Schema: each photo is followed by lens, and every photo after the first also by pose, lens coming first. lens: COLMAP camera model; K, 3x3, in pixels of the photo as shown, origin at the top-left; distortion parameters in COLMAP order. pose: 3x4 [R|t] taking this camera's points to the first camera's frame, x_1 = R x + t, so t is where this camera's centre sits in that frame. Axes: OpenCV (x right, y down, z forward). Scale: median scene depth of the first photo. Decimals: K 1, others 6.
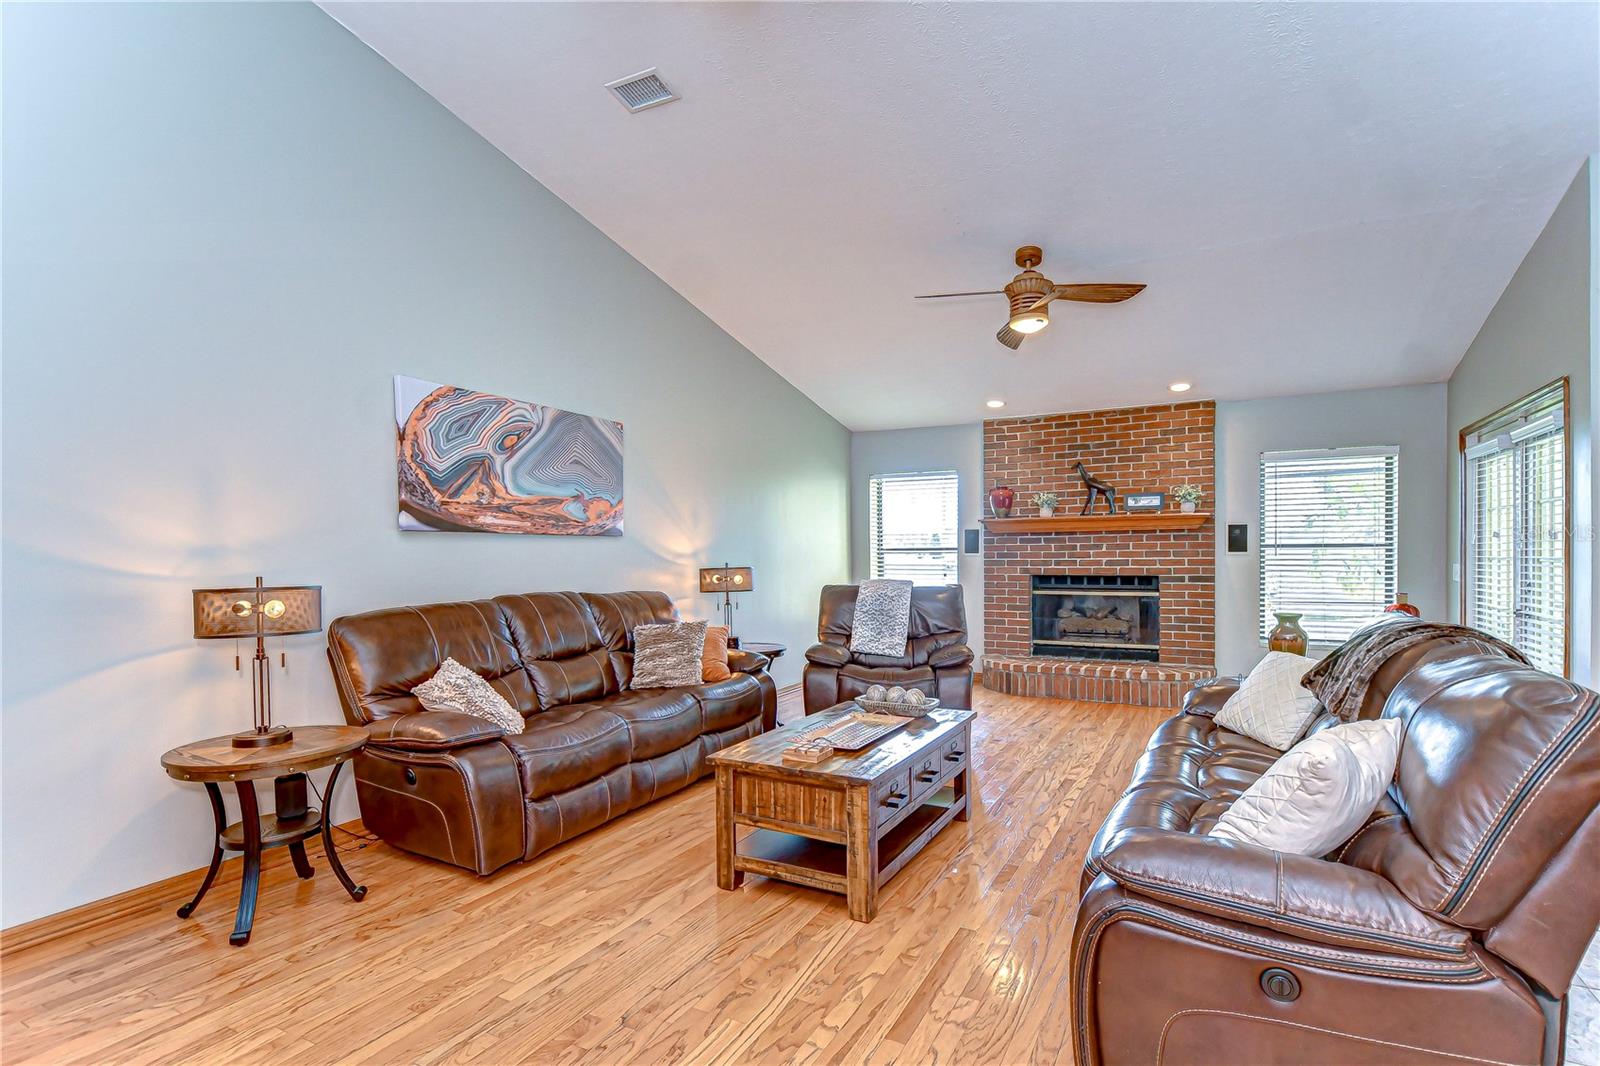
lens RADIAL K [[771.4, 0, 819.5], [0, 771.4, 560.2], [0, 0, 1]] dist [-0.015703, -0.007579]
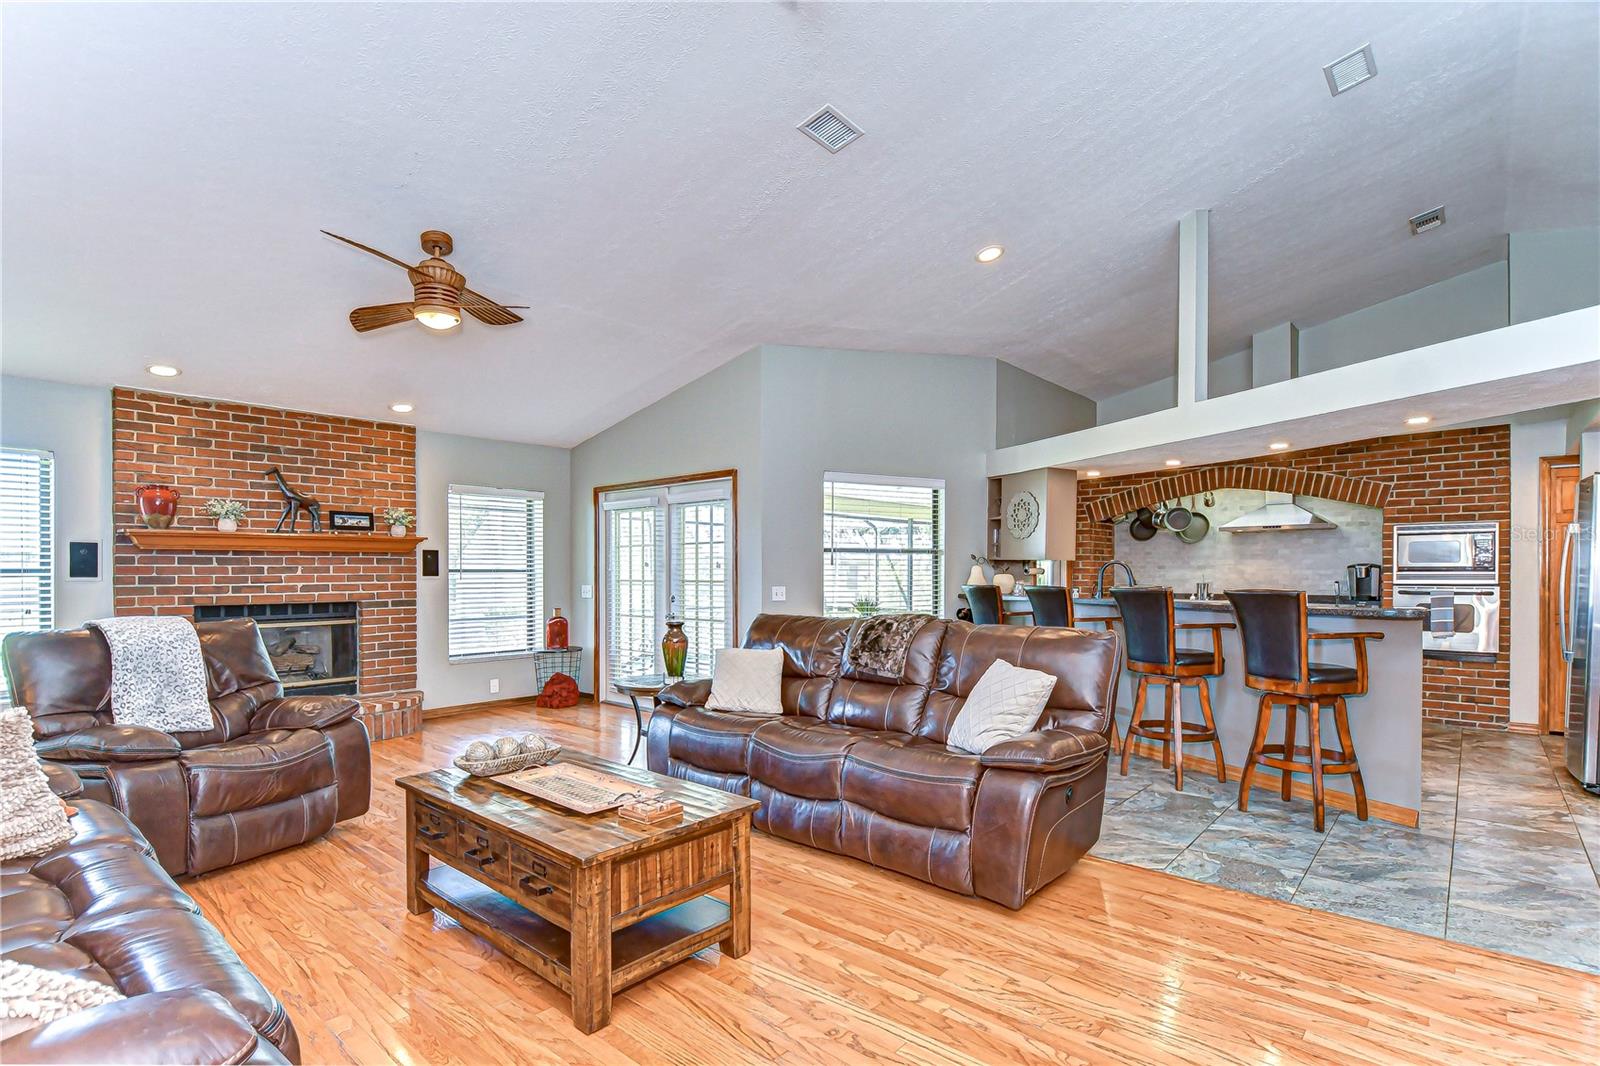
lens RADIAL K [[771.4, 0, 777.2], [0, 771.4, 575.3], [0, 0, 1]] dist [-0.015703, -0.007579]
pose [[0.243389, 0.004827, 0.969917, -0.340908], [0.010419, 0.999917, -0.007591, 0.000842], [-0.969873, 0.011953, 0.243319, 0.281633]]
